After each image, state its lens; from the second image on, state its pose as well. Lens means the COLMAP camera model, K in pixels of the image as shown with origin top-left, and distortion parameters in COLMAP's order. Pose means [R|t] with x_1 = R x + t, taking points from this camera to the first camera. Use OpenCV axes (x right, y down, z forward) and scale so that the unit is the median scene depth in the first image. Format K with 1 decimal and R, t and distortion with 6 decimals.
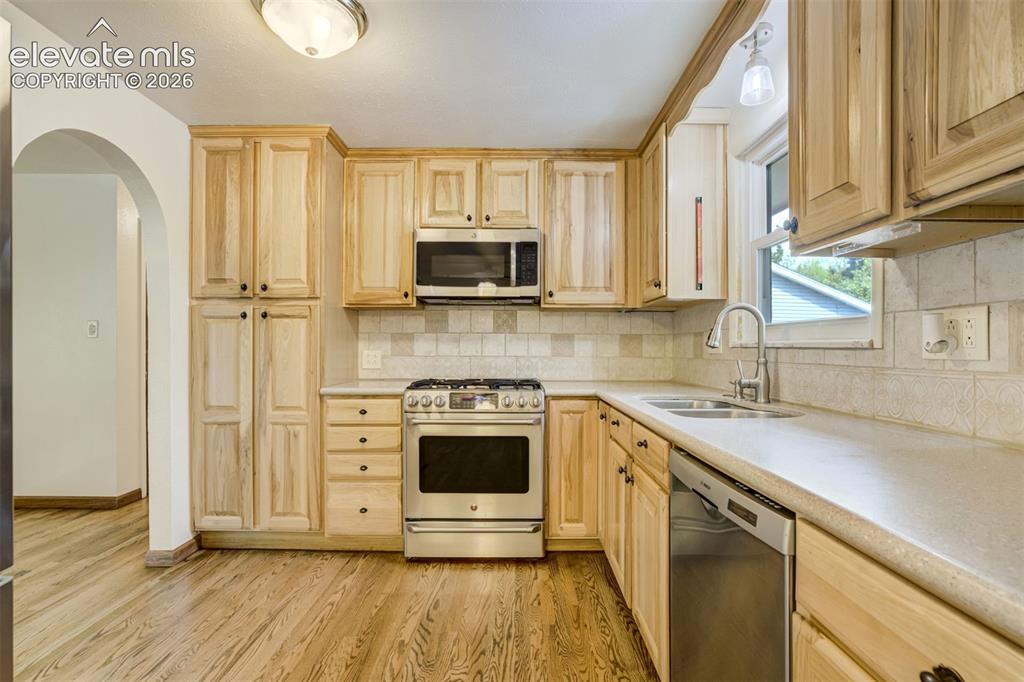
lens RADIAL K [[480.3, 0, 511.7], [0, 480.3, 350.6], [0, 0, 1]] dist [-0.040016, 0.015750]
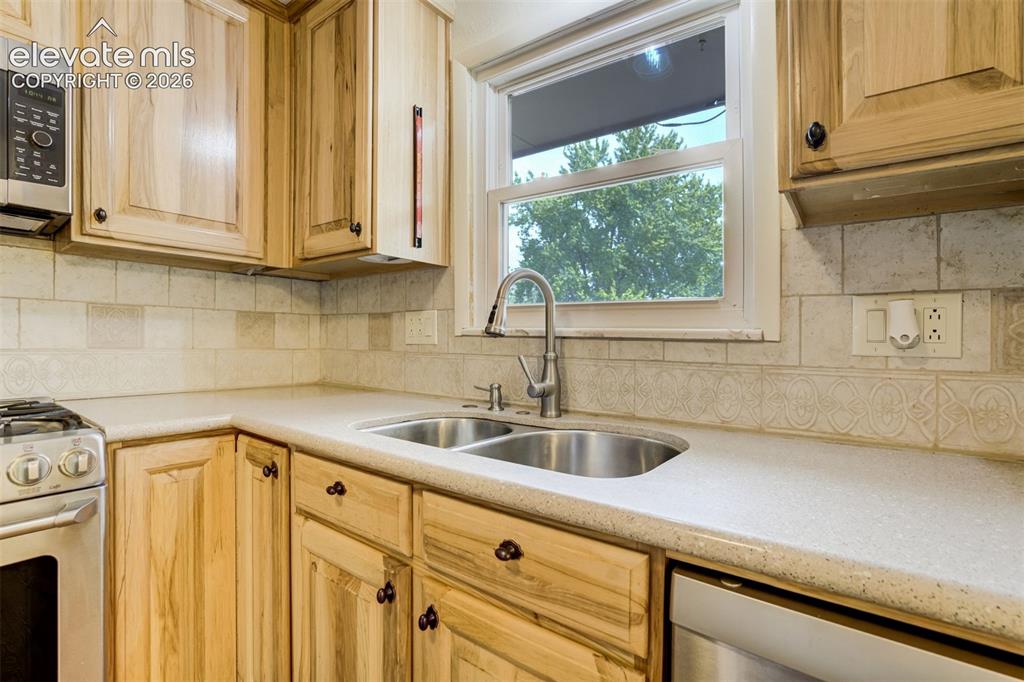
lens RADIAL K [[480.3, 0, 524.0], [0, 480.3, 342.7], [0, 0, 1]] dist [-0.040016, 0.015750]
pose [[0.584813, 0.000073, 0.811168, -0.056561], [-0.009544, 0.999931, 0.006790, -0.002092], [-0.811112, -0.011713, 0.584773, 0.487654]]
